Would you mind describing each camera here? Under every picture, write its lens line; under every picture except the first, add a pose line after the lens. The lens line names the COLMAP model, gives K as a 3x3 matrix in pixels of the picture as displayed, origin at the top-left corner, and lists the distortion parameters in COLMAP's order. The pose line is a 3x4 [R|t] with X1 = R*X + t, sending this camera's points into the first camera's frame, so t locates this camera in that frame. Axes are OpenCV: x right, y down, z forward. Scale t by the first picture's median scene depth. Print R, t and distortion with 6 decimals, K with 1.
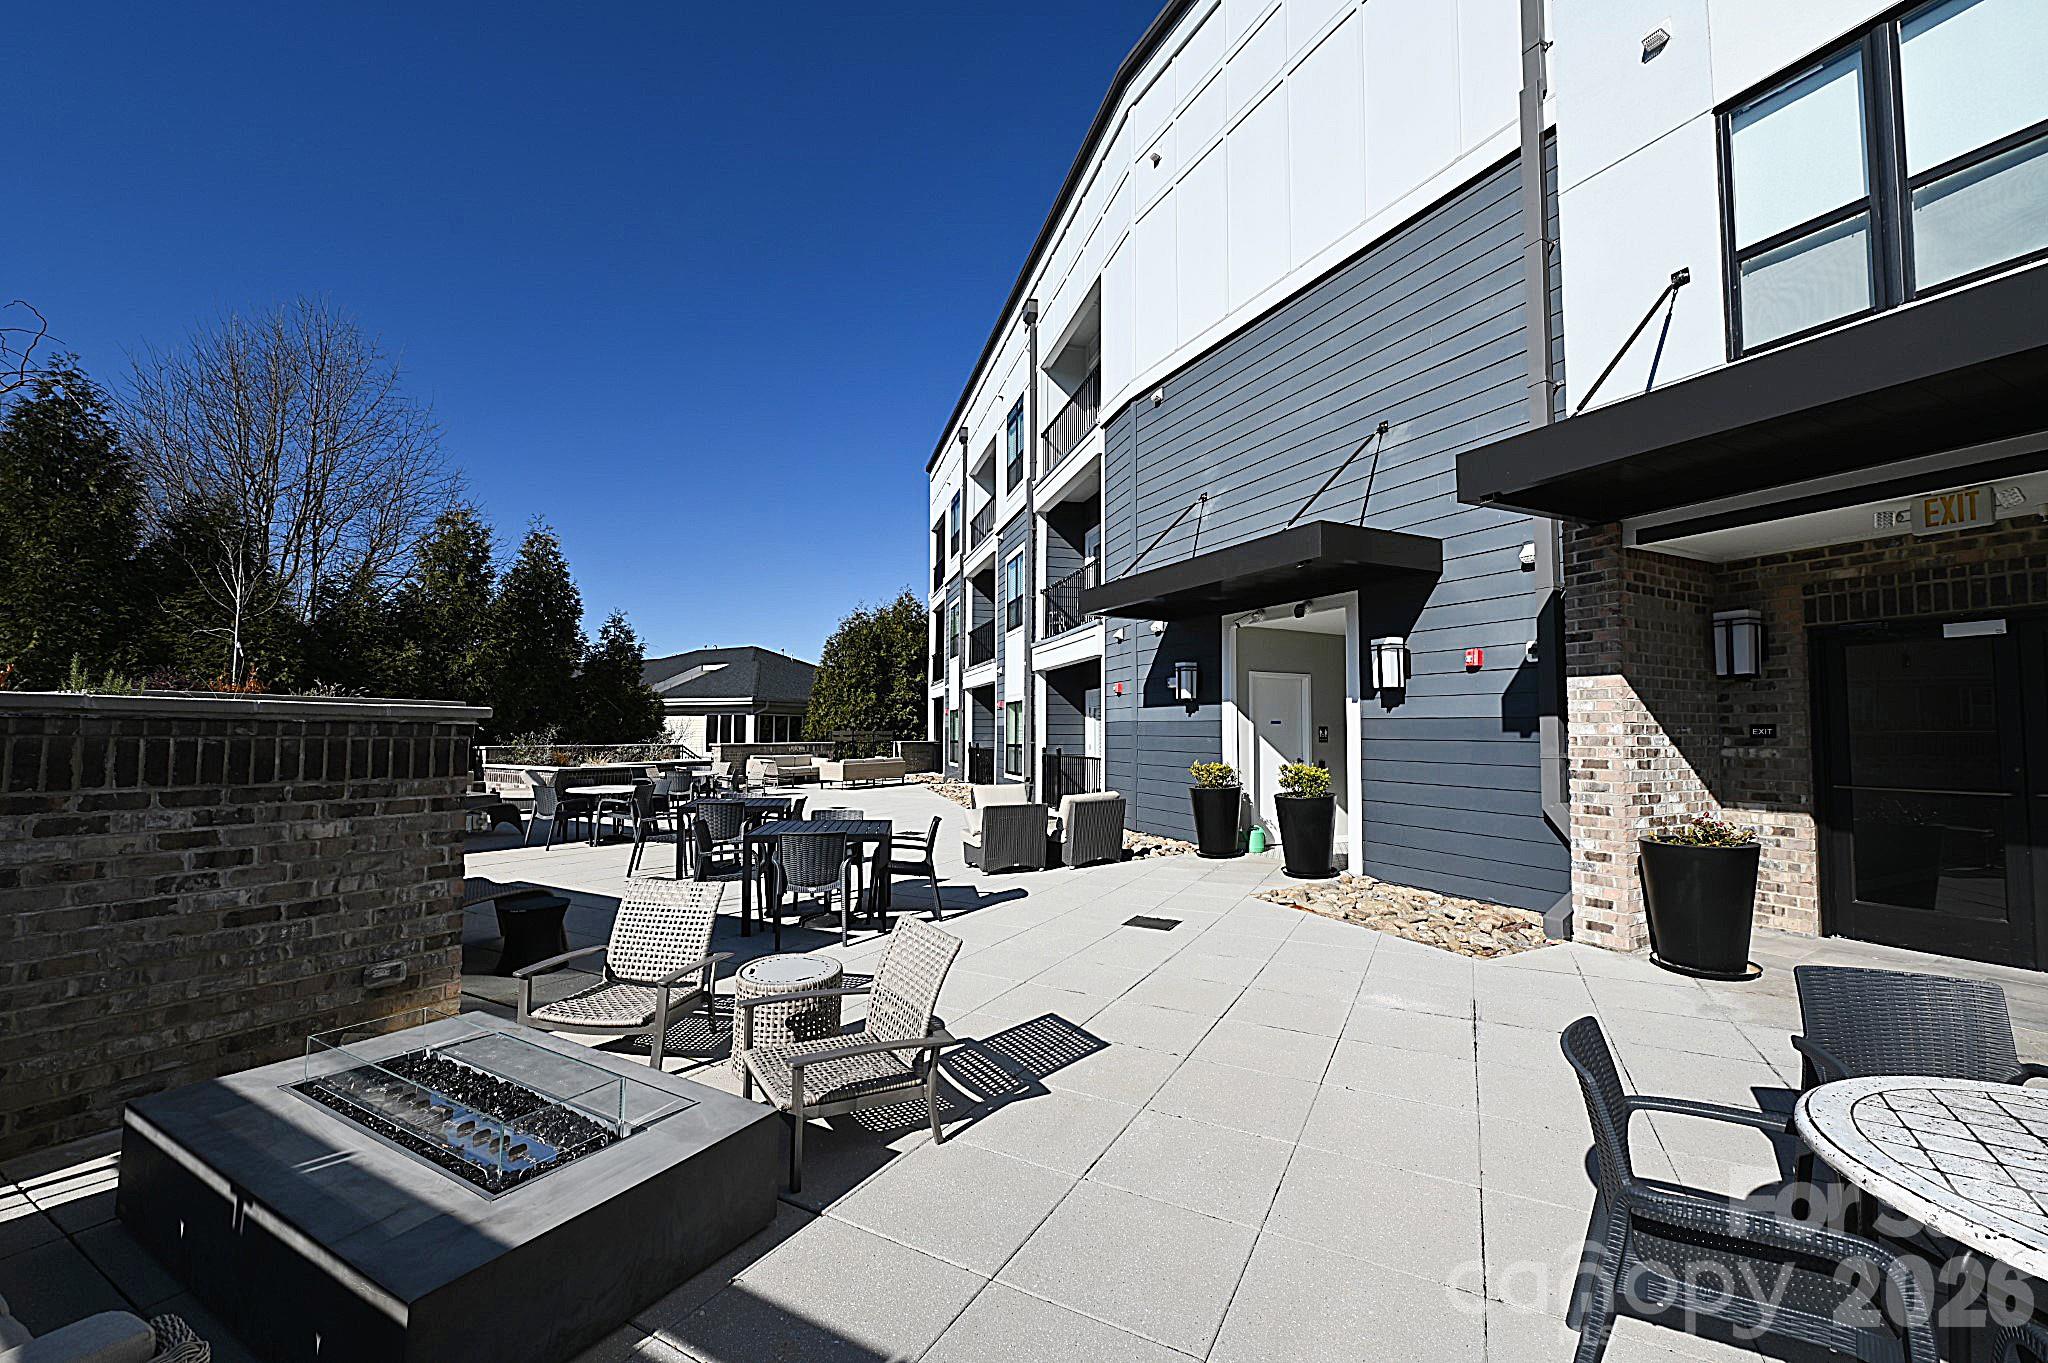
lens RADIAL K [[807.2, 0, 1018.5], [0, 807.2, 689.1], [0, 0, 1]] dist [-0.005680, -0.001635]
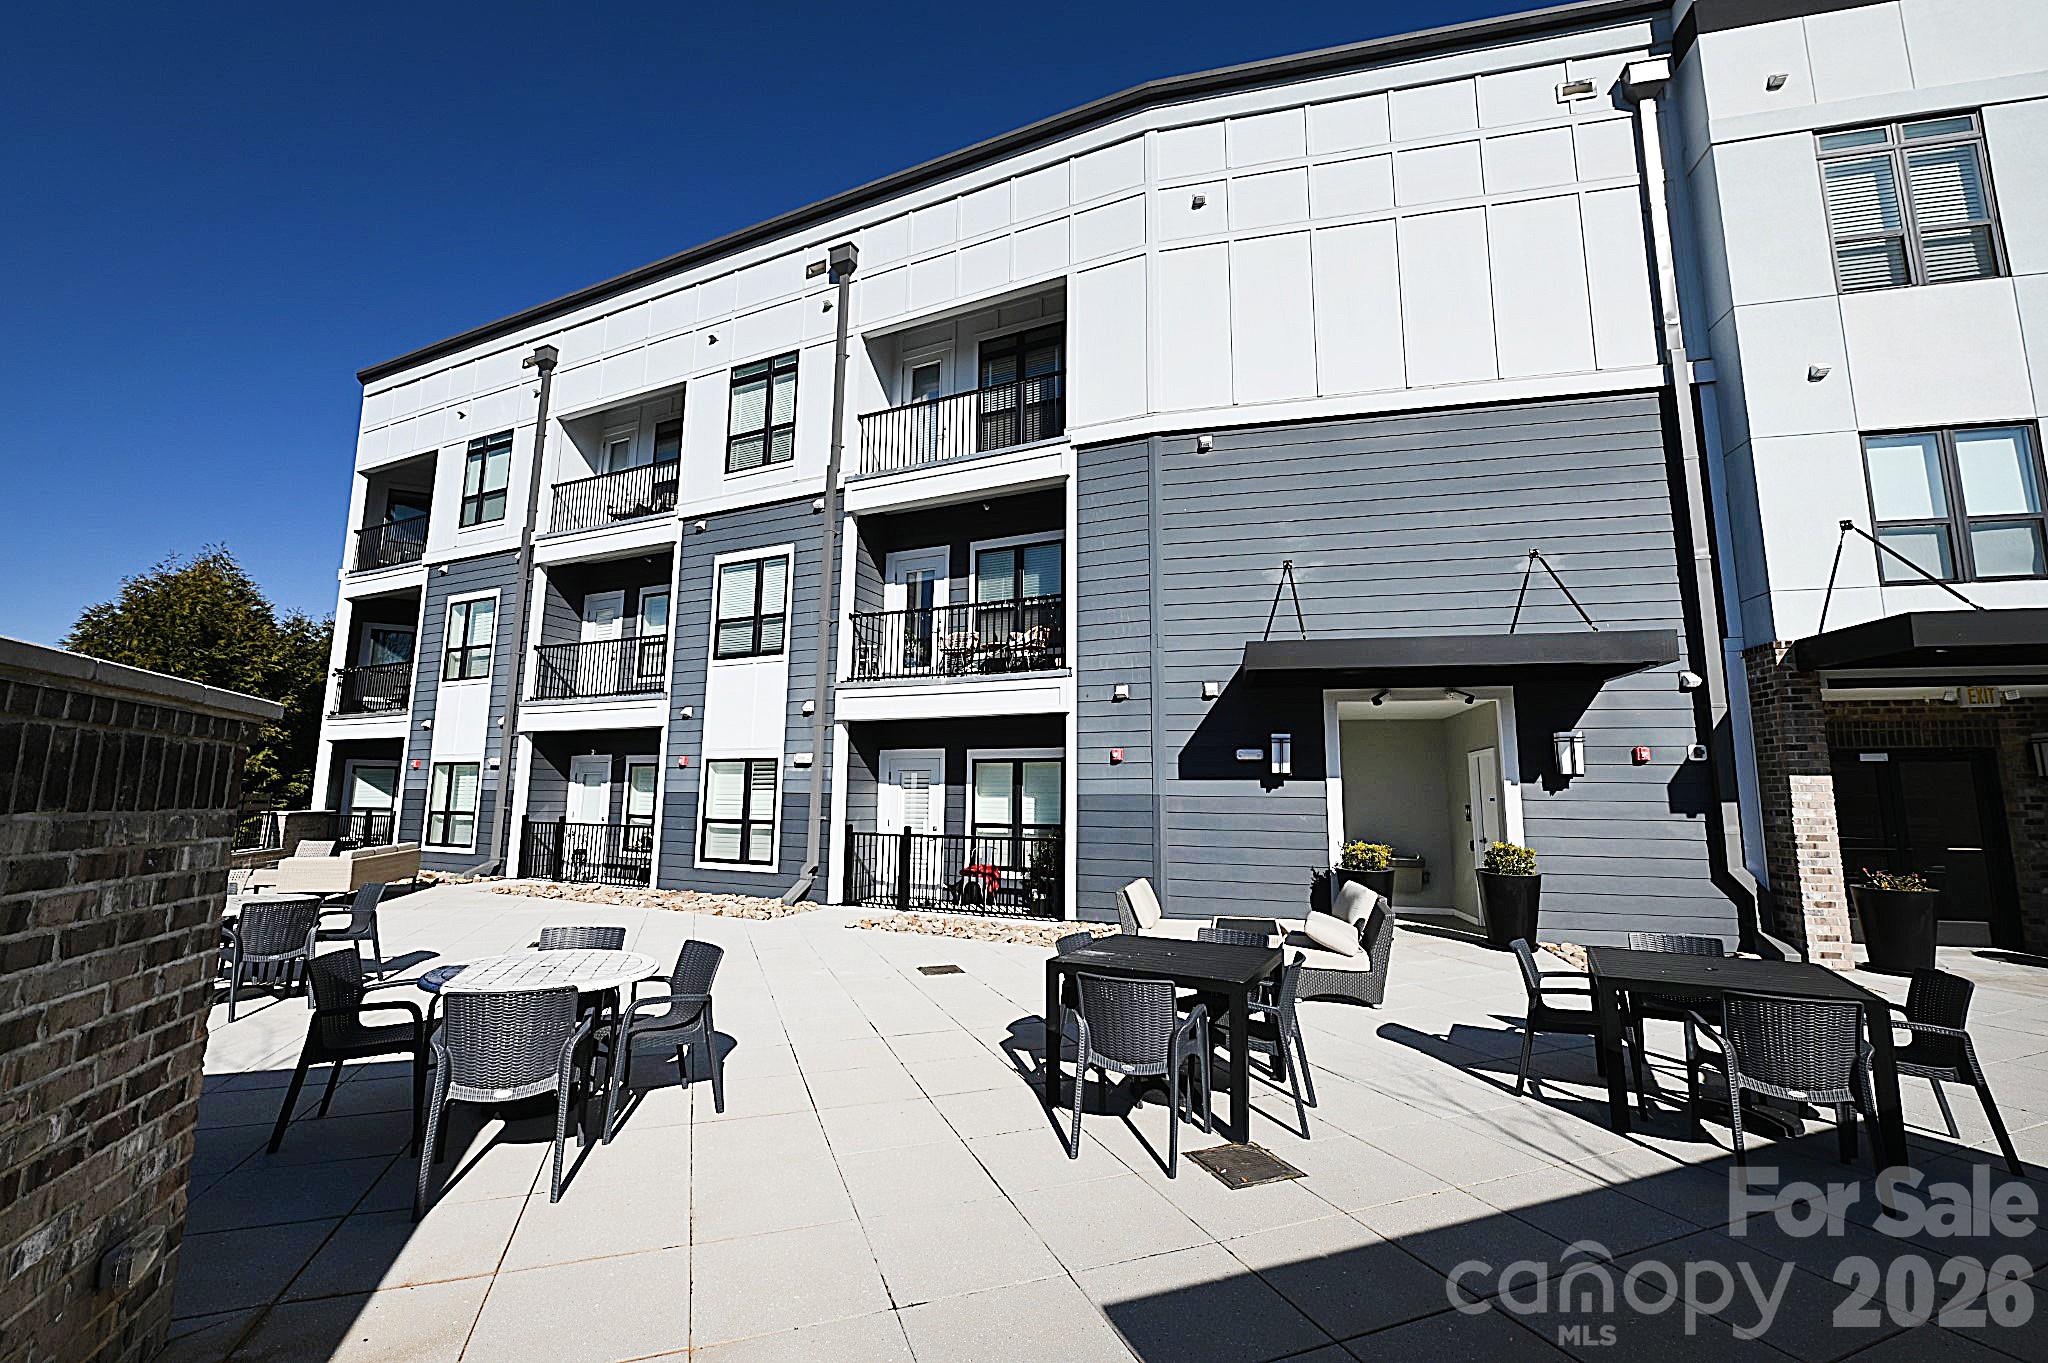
lens RADIAL K [[807.2, 0, 1026.9], [0, 807.2, 685.1], [0, 0, 1]] dist [-0.005680, -0.001635]
pose [[0.644627, 0.110557, 0.756461, -1.269527], [-0.050383, 0.993481, -0.102263, 0.039327], [-0.762835, 0.027808, 0.645994, 1.131566]]
